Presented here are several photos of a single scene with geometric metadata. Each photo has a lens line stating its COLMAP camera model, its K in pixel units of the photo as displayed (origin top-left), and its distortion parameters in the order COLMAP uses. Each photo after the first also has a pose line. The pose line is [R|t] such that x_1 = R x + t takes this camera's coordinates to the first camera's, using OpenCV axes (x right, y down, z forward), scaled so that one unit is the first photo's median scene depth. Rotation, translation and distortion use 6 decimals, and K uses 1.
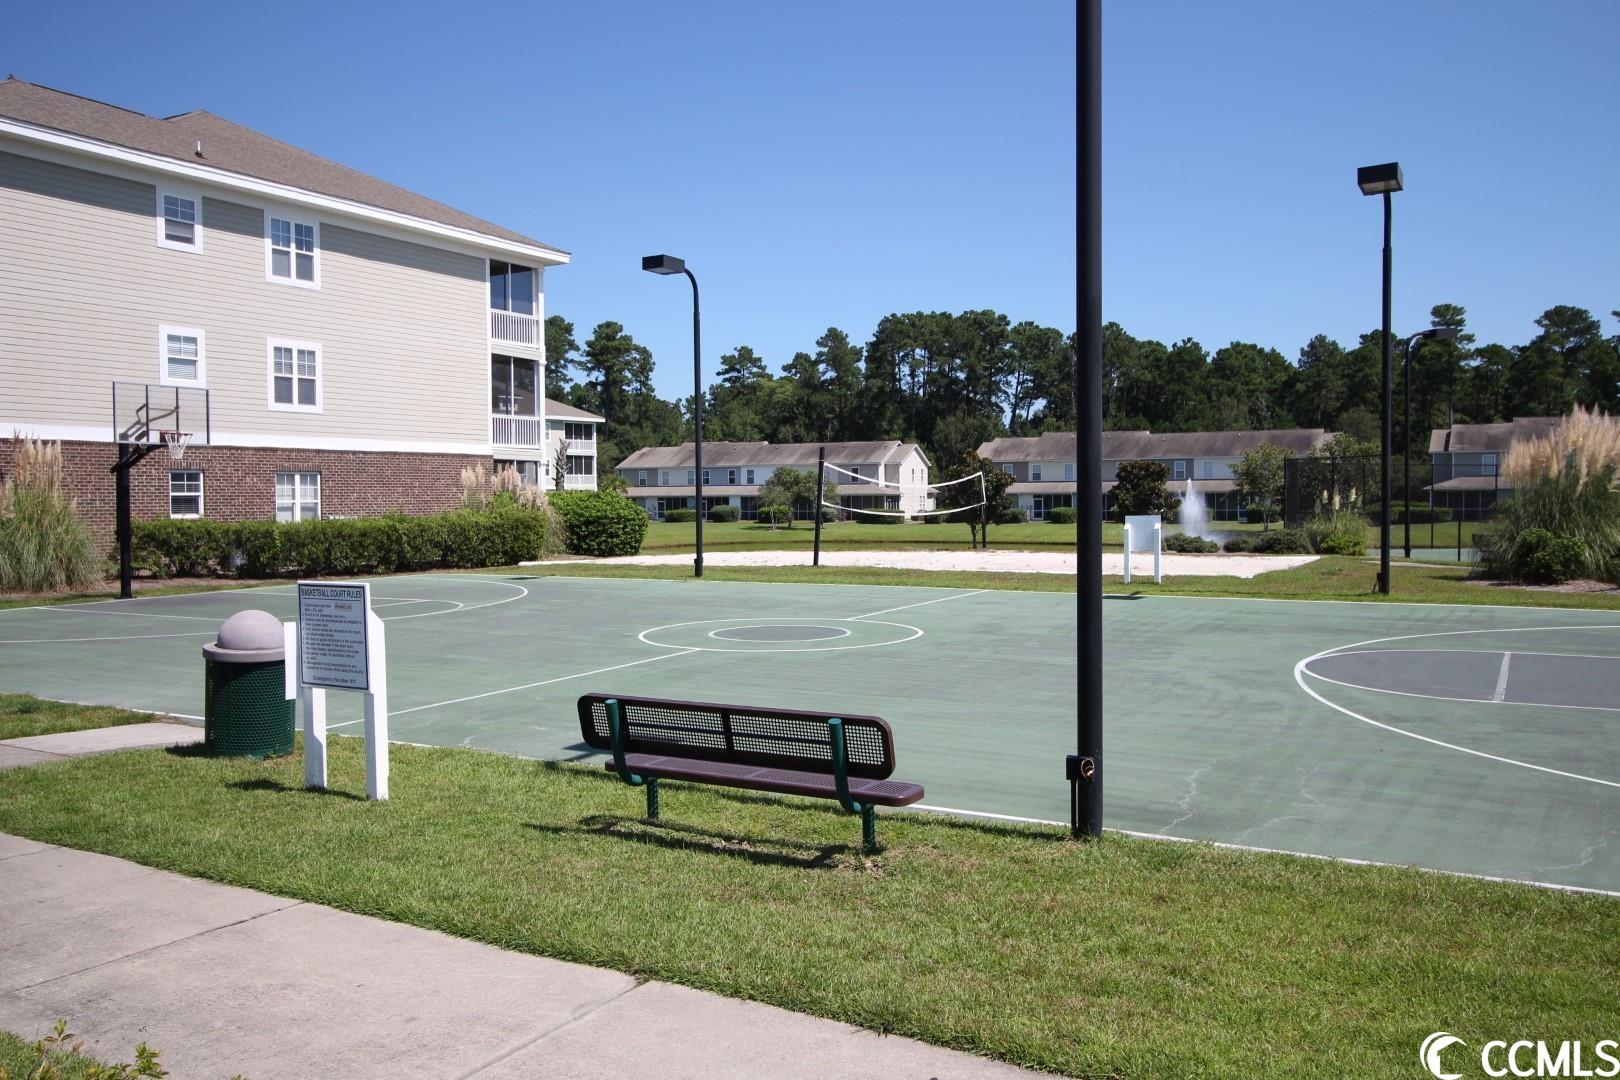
lens RADIAL K [[1271.8, 0, 806.2], [0, 1271.8, 539.6], [0, 0, 1]] dist [0.008847, 0.011589]
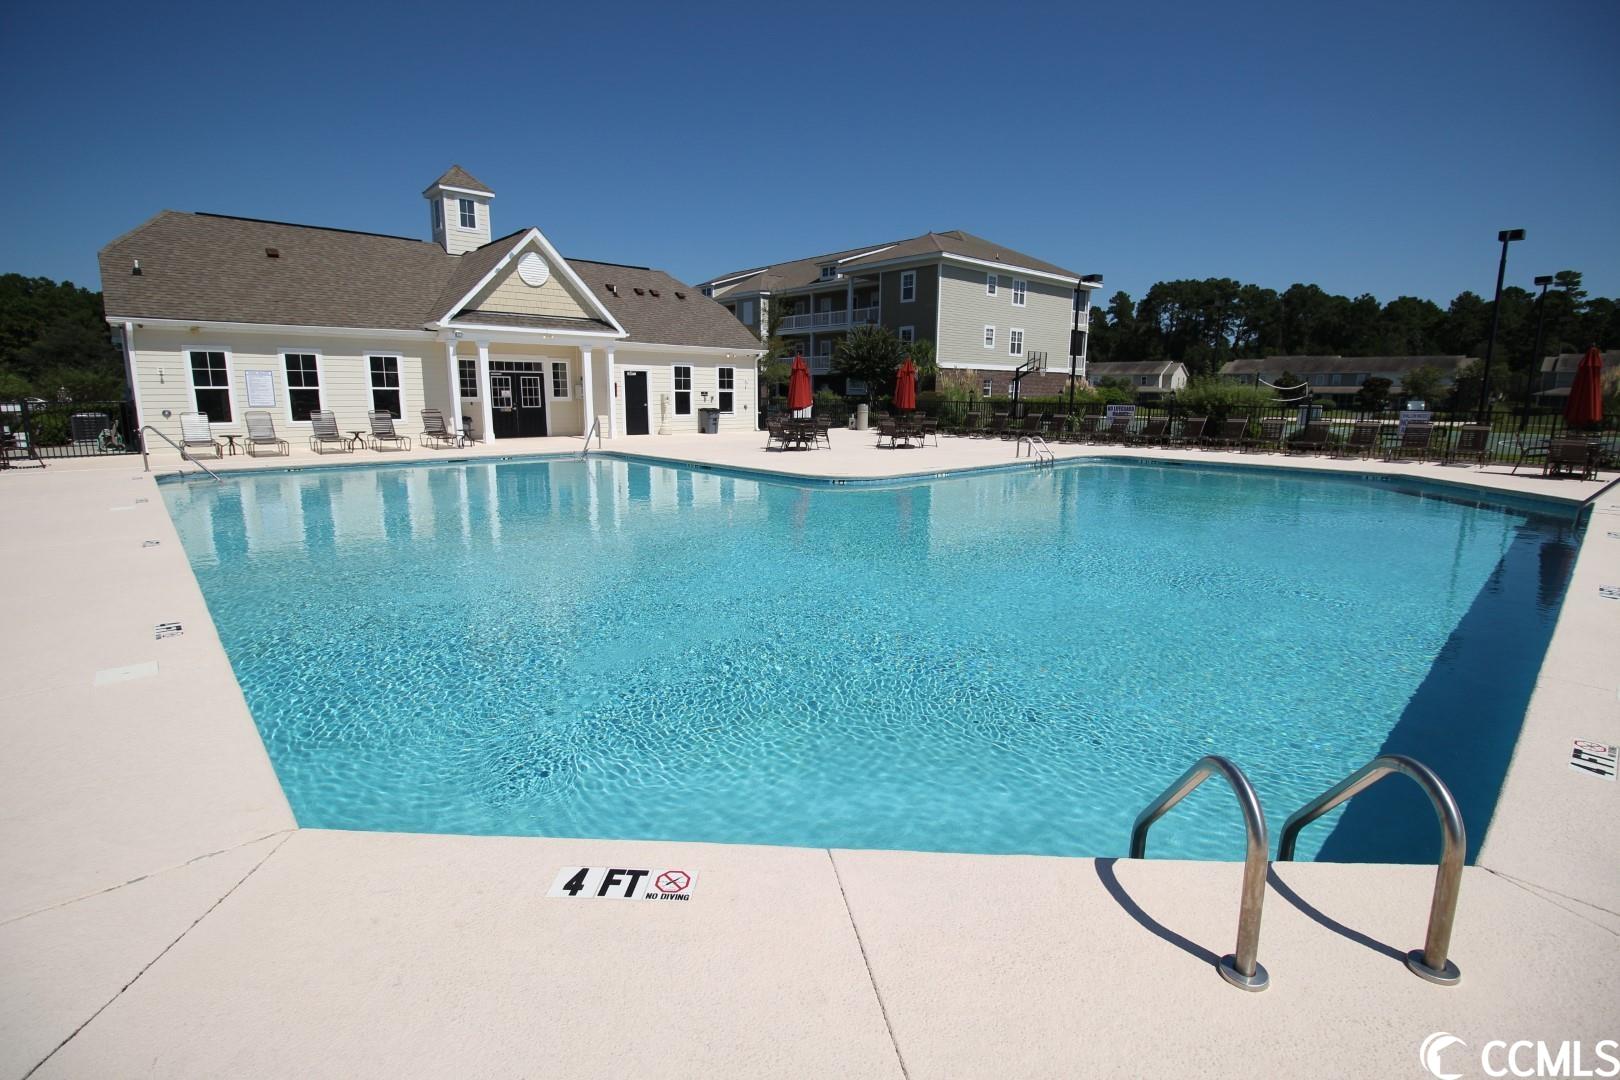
lens RADIAL K [[751.9, 0, 807.4], [0, 751.9, 538.4], [0, 0, 1]] dist [-0.005364, -0.008601]
pose [[0.952008, 0.068941, -0.298208, -0.068526], [-0.020983, 0.986711, 0.161127, 0.005920], [0.305354, -0.147137, 0.940803, -0.133884]]
